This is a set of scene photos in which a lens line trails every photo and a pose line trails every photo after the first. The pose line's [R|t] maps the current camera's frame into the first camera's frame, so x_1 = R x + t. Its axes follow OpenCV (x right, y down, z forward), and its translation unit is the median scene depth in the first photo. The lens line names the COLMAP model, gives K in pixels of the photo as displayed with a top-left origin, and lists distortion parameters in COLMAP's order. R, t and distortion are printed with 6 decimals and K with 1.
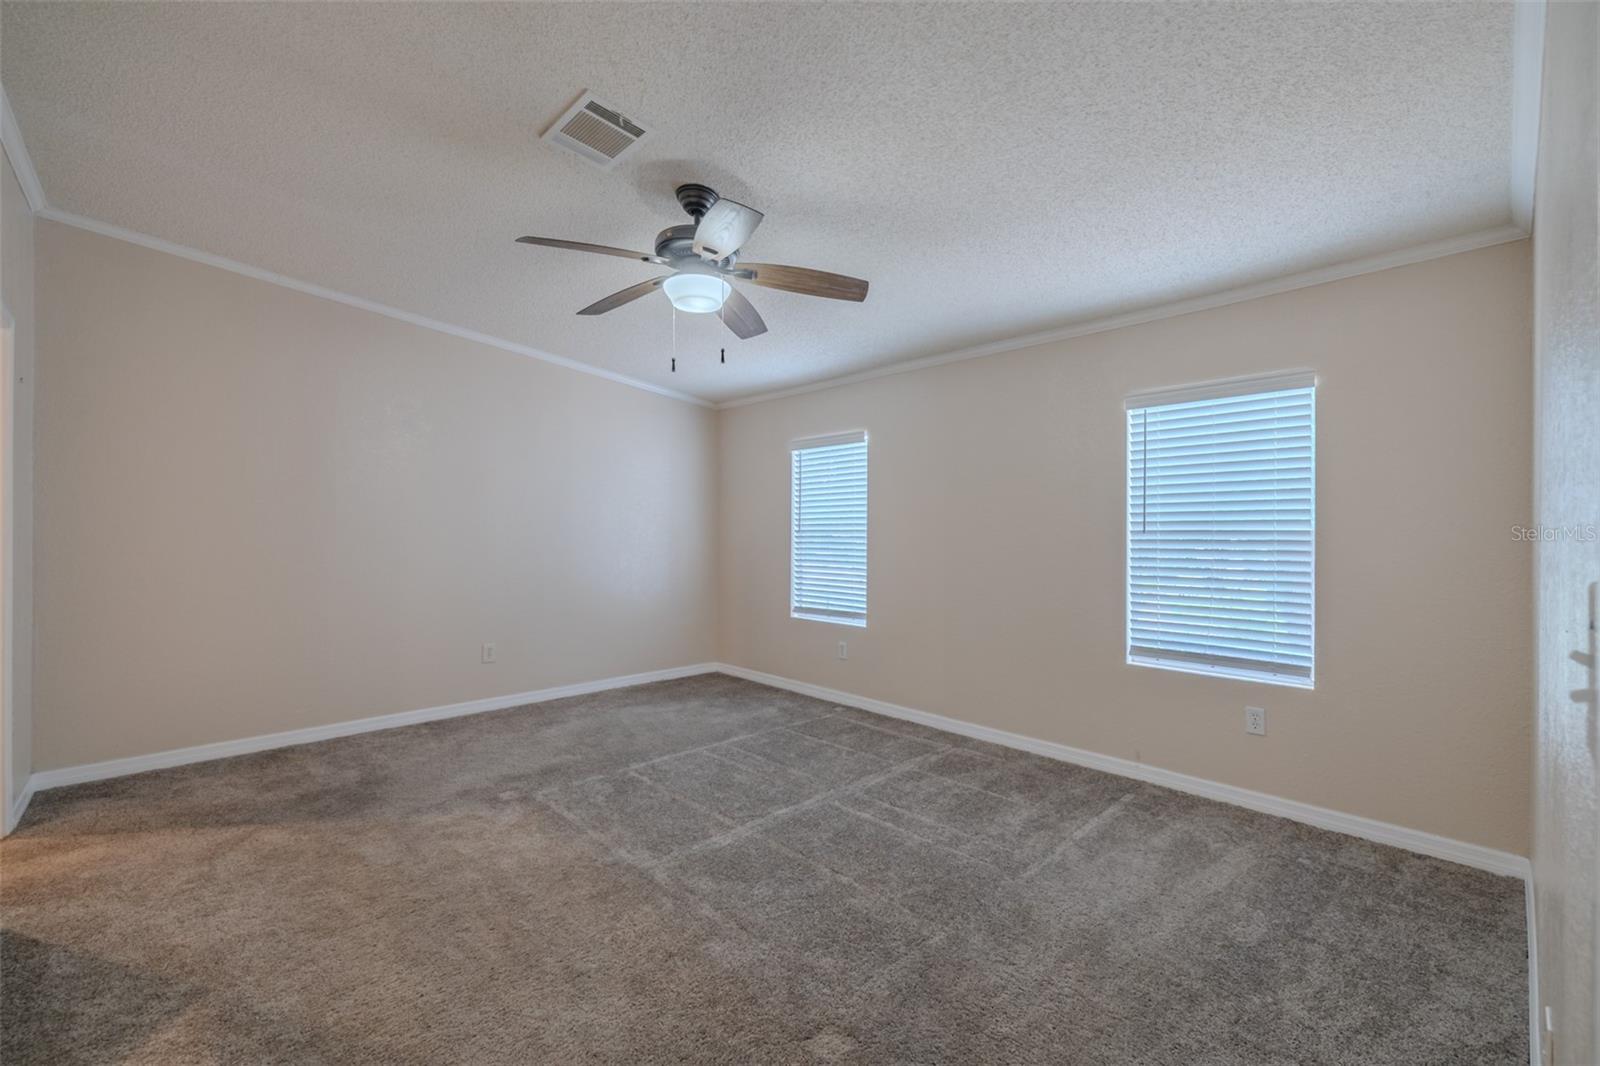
lens RADIAL K [[676.1, 0, 794.8], [0, 676.1, 514.7], [0, 0, 1]] dist [-0.001383, 0.000111]
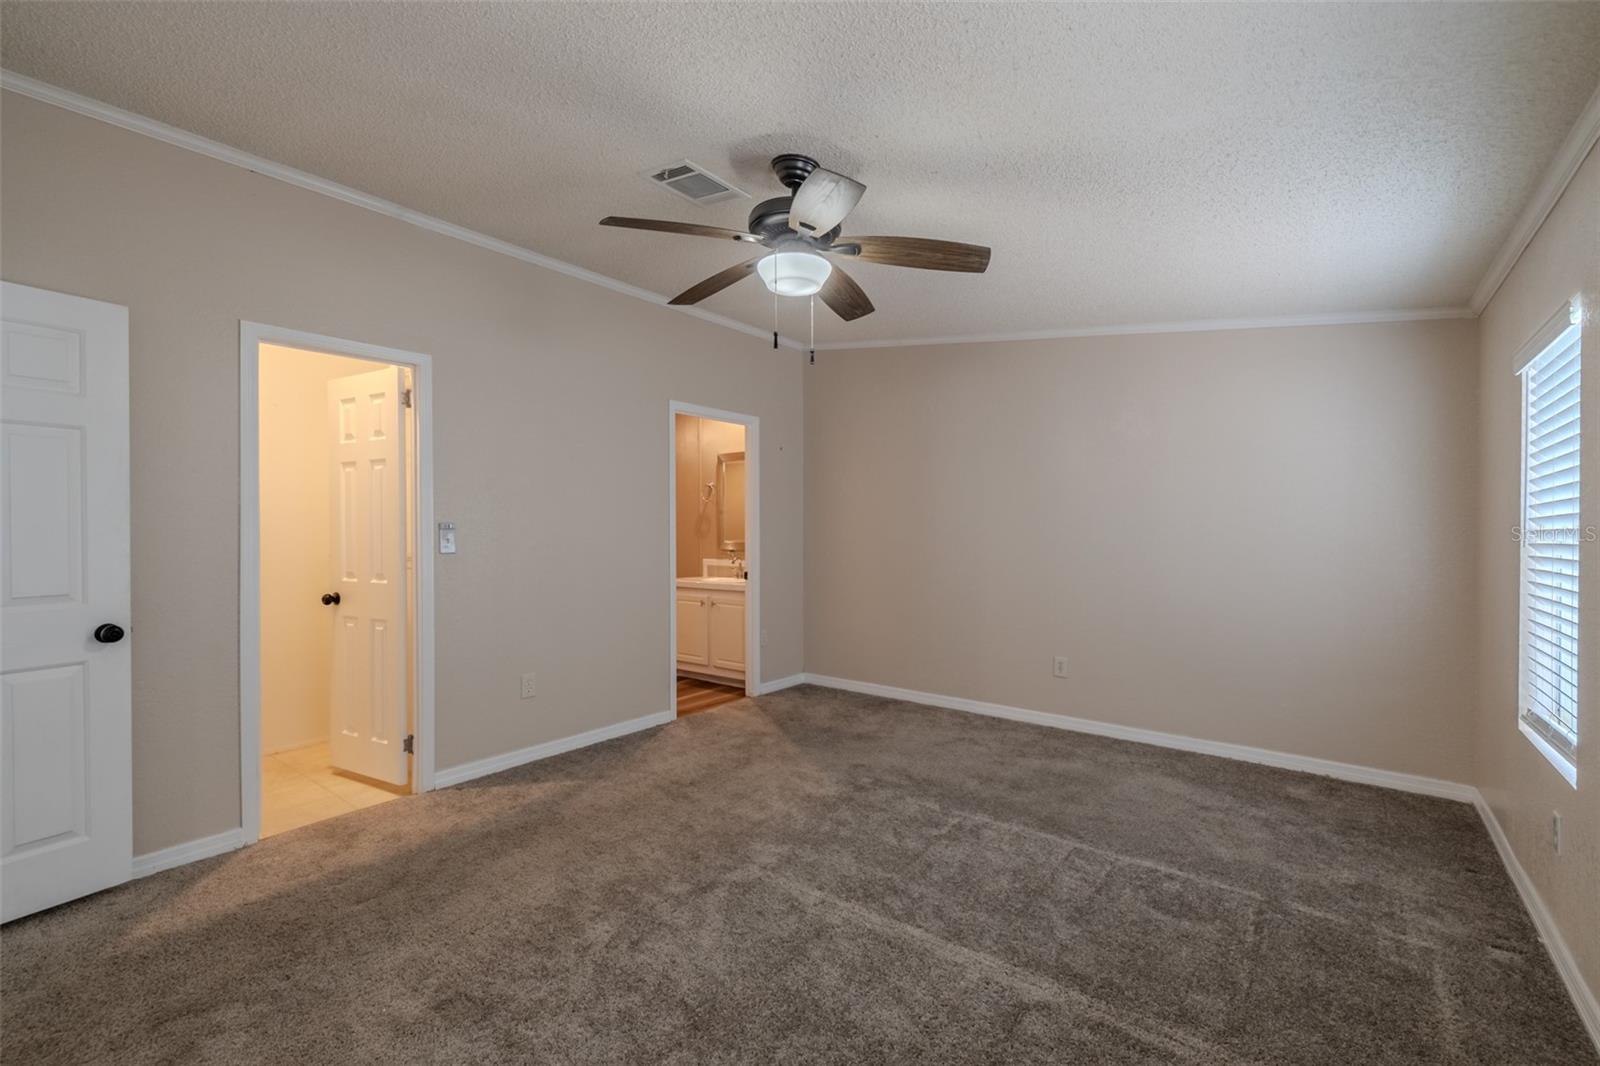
lens RADIAL K [[682.3, 0, 802.7], [0, 682.3, 526.0], [0, 0, 1]] dist [-0.001494, 0.000026]
pose [[0.160571, -0.007881, -0.986993, 0.418559], [0.013129, 0.999897, -0.005849, 0.008216], [0.986937, -0.012019, 0.160658, 0.479379]]
